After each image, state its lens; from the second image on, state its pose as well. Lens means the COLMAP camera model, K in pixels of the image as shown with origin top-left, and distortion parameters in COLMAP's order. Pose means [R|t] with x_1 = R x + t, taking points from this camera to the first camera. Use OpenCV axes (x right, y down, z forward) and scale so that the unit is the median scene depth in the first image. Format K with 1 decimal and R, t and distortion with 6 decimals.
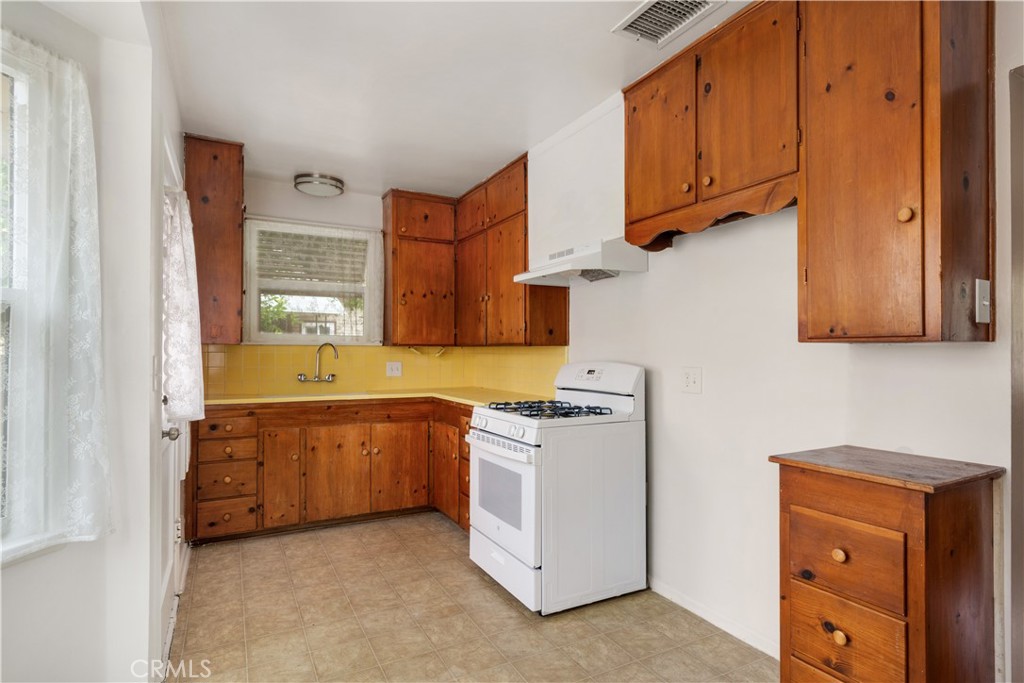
lens RADIAL K [[557.5, 0, 515.3], [0, 557.5, 334.3], [0, 0, 1]] dist [0.003035, 0.000085]
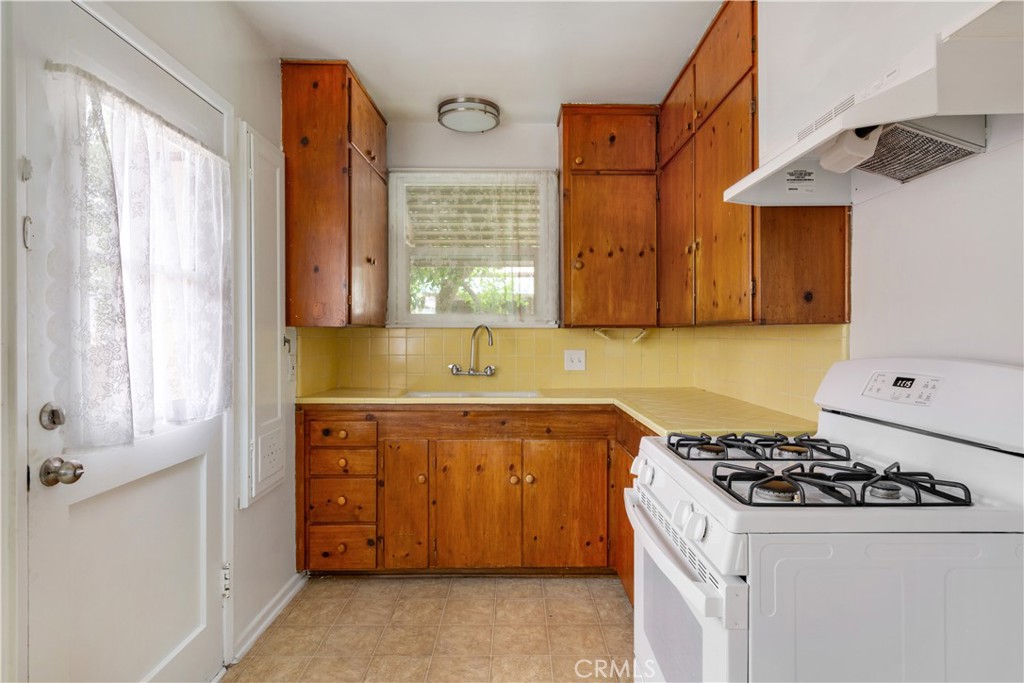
lens RADIAL K [[557.5, 0, 515.3], [0, 557.5, 334.3], [0, 0, 1]] dist [0.003035, 0.000085]
pose [[0.888691, -0.004032, -0.458488, 0.054226], [0.017437, 0.999535, 0.025008, 0.011534], [0.458174, -0.030219, 0.888348, 0.386415]]
